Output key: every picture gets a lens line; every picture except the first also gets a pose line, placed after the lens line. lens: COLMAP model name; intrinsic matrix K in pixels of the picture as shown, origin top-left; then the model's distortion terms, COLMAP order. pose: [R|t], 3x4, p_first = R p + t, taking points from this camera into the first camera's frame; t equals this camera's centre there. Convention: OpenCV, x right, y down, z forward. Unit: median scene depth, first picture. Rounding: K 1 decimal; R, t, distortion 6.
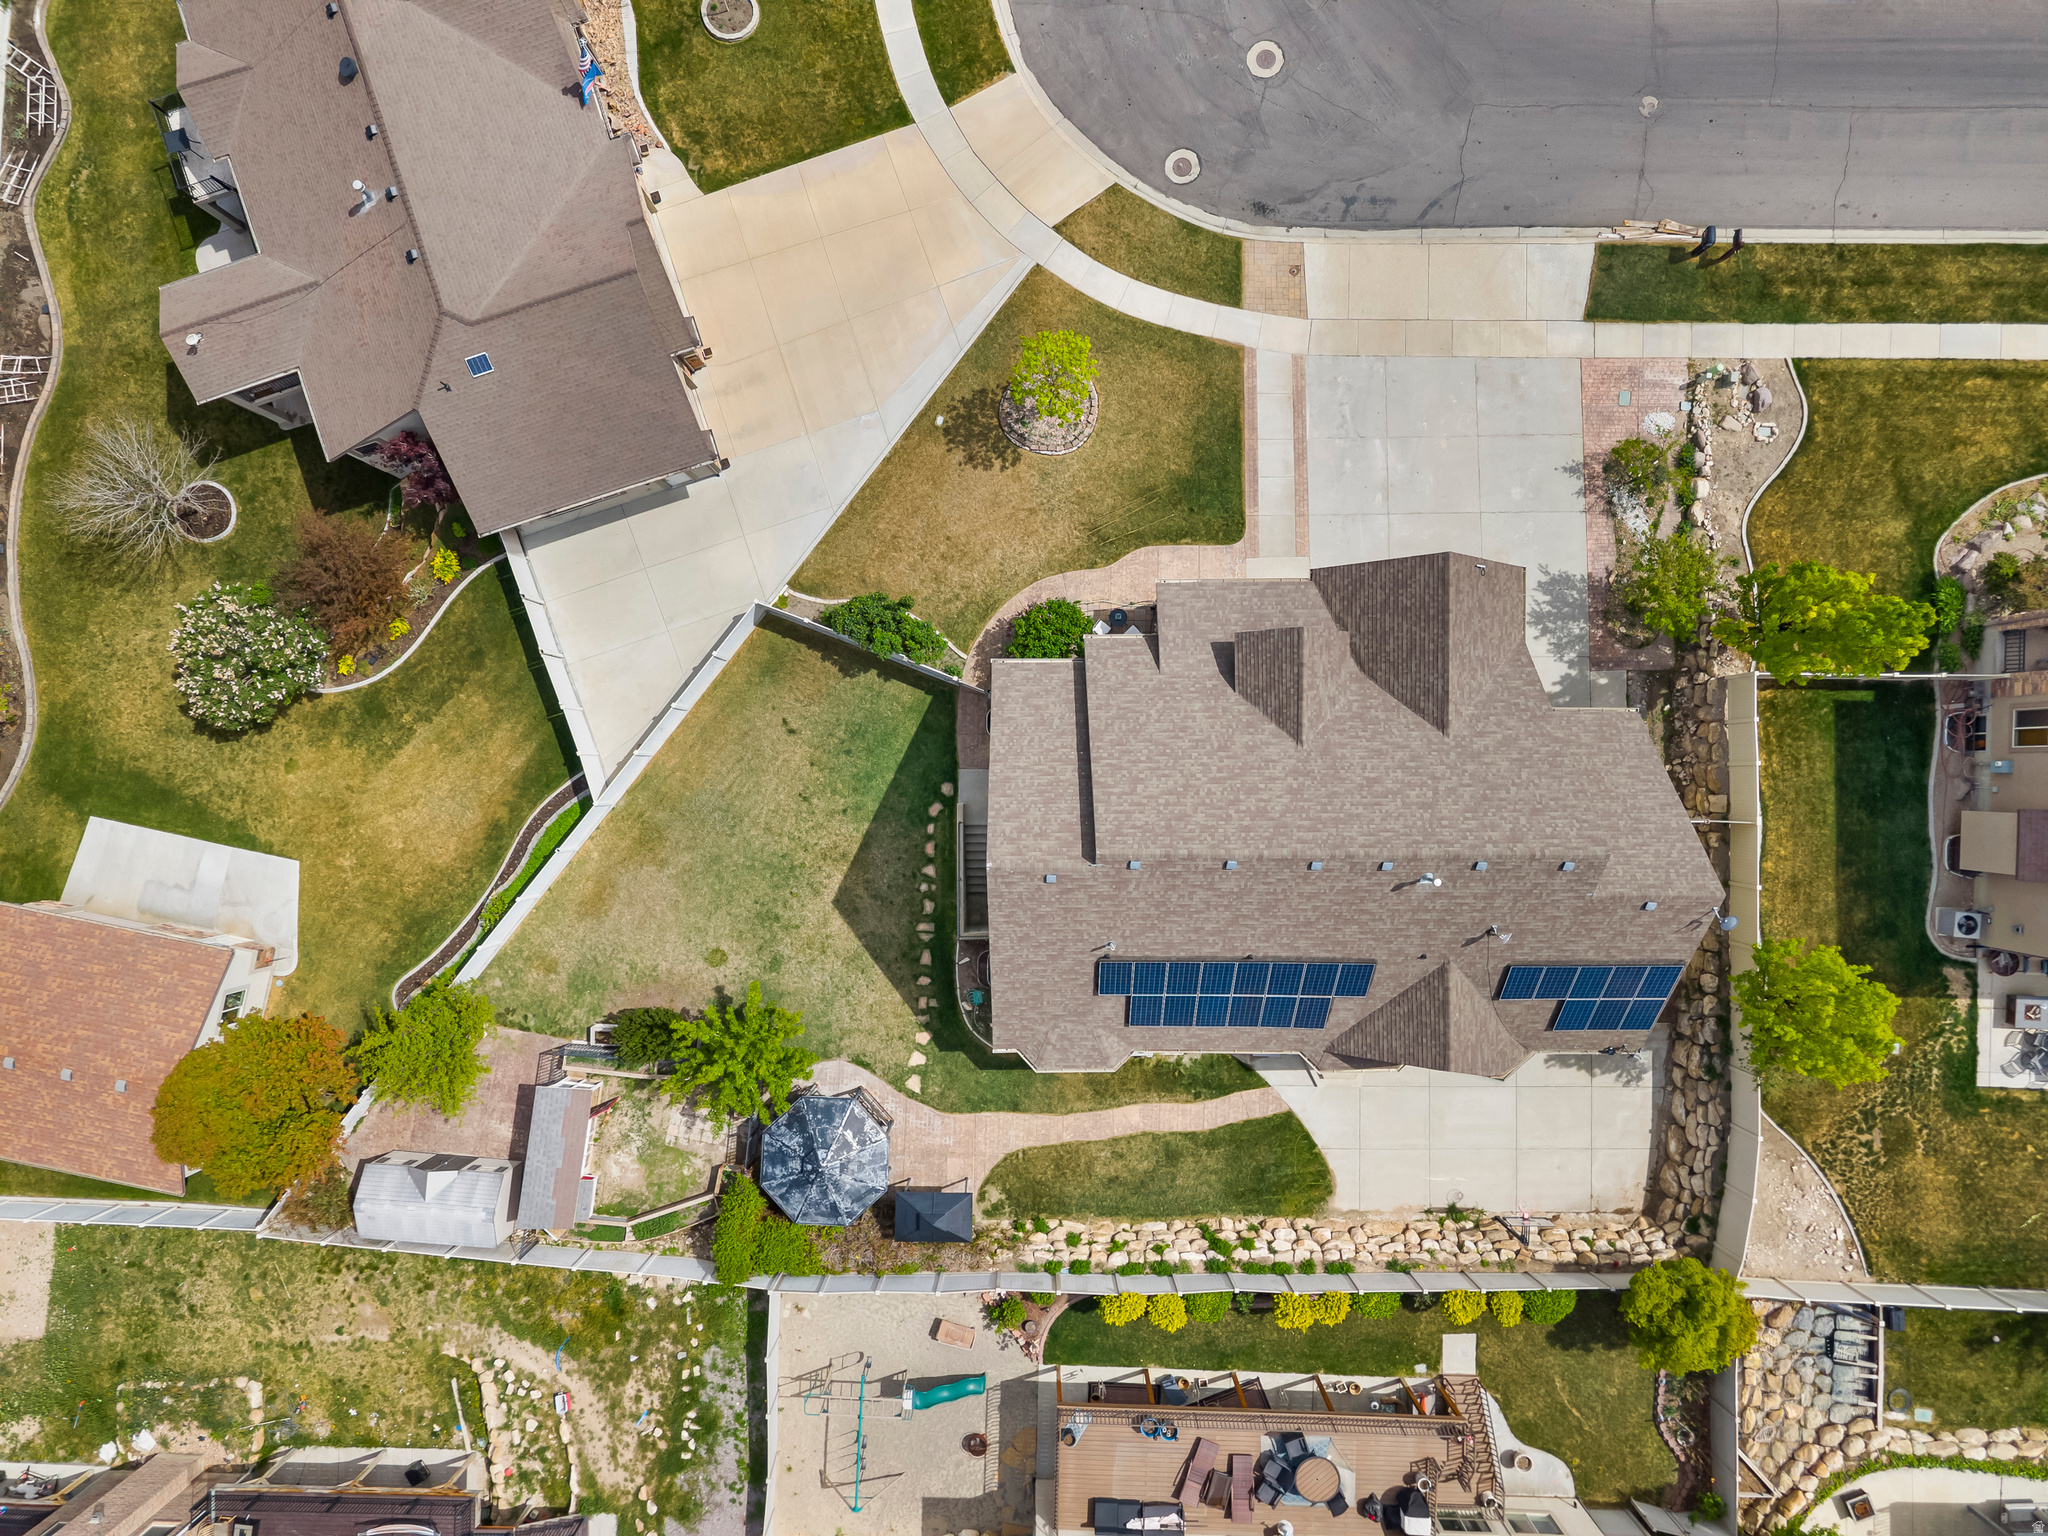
lens RADIAL K [[1366.0, 0, 1017.6], [0, 1366.0, 766.0], [0, 0, 1]] dist [0.007616, -0.000915]
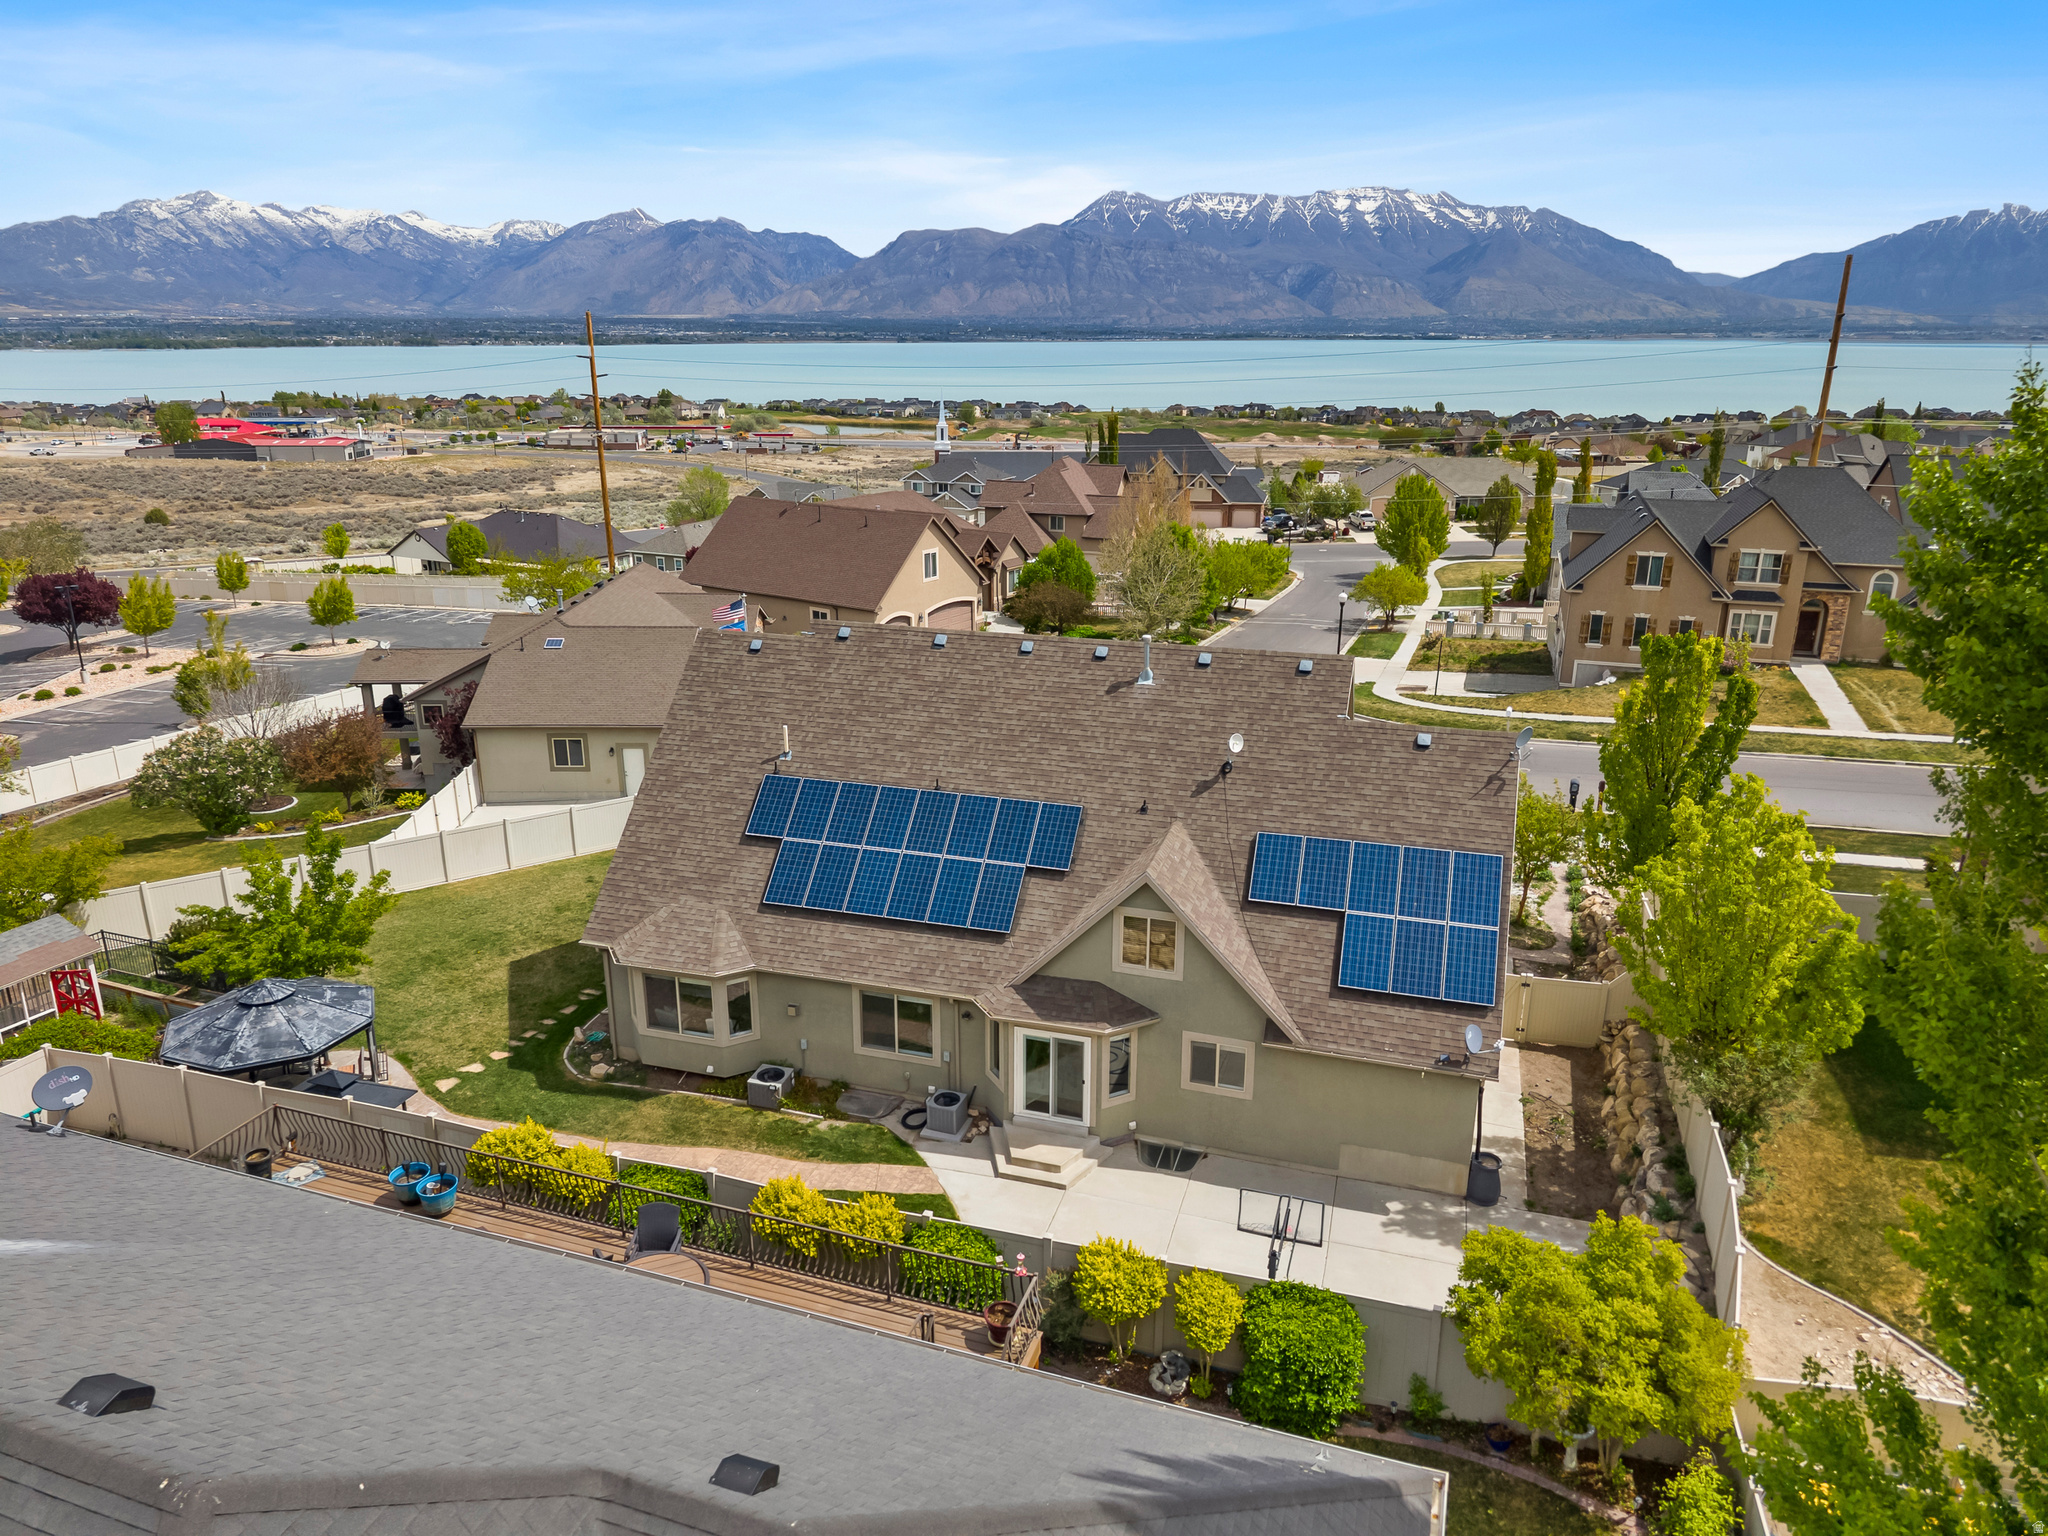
lens RADIAL K [[1366.0, 0, 1017.6], [0, 1366.0, 766.0], [0, 0, 1]] dist [0.007616, -0.000915]
pose [[0.956860, 0.113579, -0.267430, 0.370796], [-0.289275, 0.286298, -0.913429, 0.741383], [-0.027182, 0.951385, 0.306803, 0.631735]]
